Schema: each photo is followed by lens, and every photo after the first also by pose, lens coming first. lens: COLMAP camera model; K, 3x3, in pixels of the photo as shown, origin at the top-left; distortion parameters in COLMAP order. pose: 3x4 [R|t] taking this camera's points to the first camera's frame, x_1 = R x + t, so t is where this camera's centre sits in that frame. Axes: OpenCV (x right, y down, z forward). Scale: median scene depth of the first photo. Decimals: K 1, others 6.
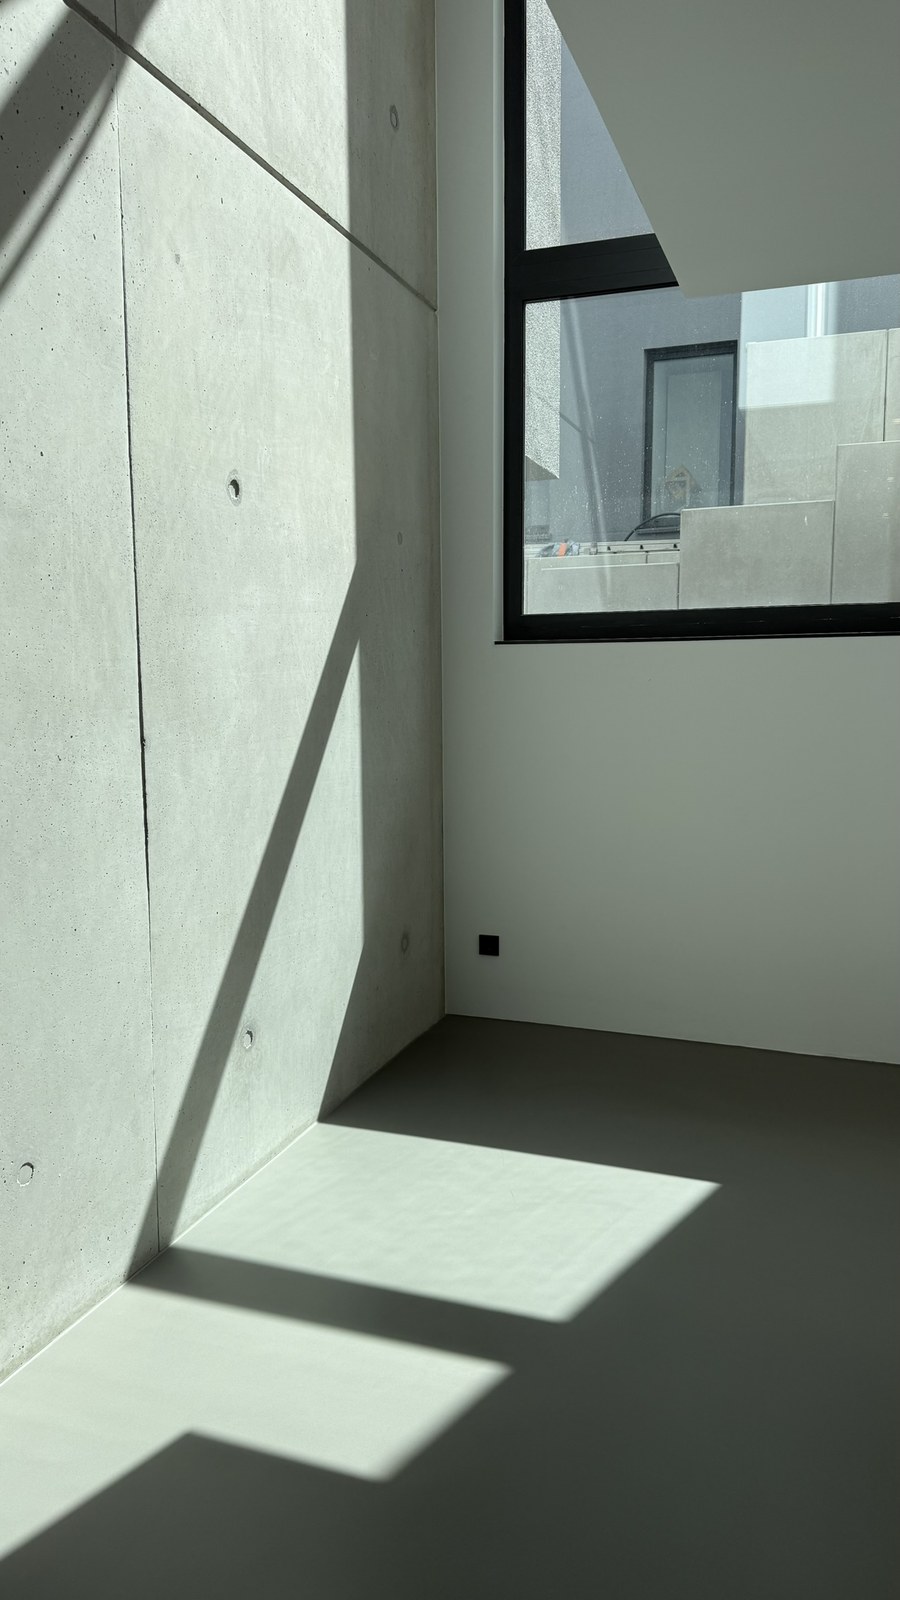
lens RADIAL K [[1117.8, 0, 447.6], [0, 1117.8, 803.8], [0, 0, 1]] dist [0.001762, -0.010354]
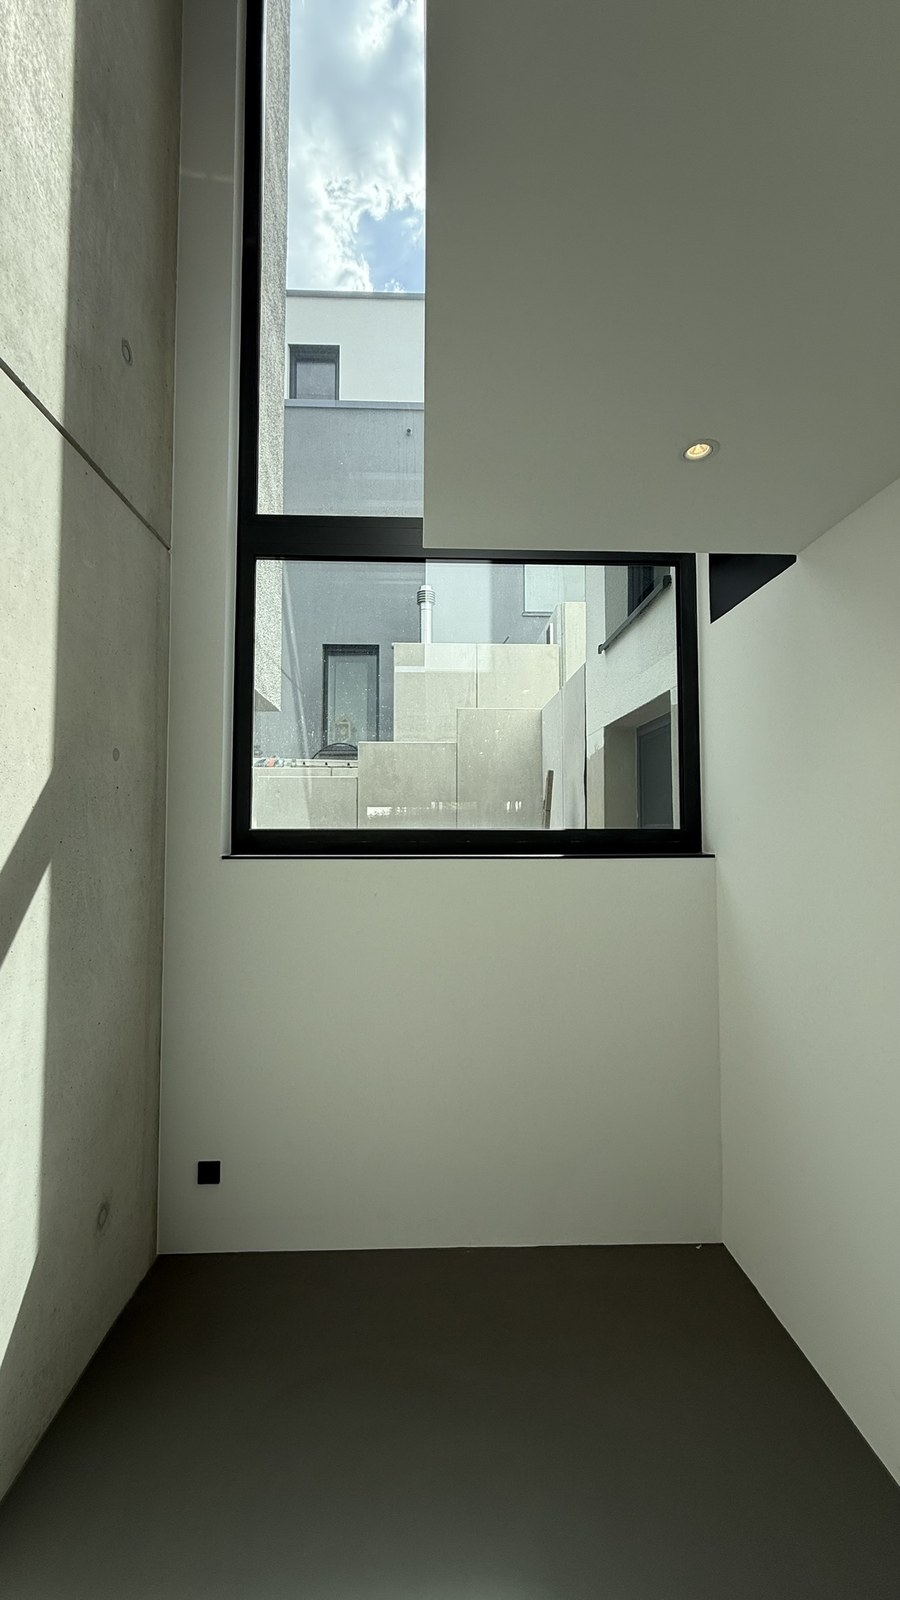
lens RADIAL K [[637.7, 0, 455.9], [0, 637.7, 803.7], [0, 0, 1]] dist [0.000118, -0.000307]
pose [[0.924707, 0.024300, 0.379903, 0.016247], [0.036334, 0.987771, -0.151620, -0.089613], [-0.378941, 0.154007, 0.912516, 0.349242]]
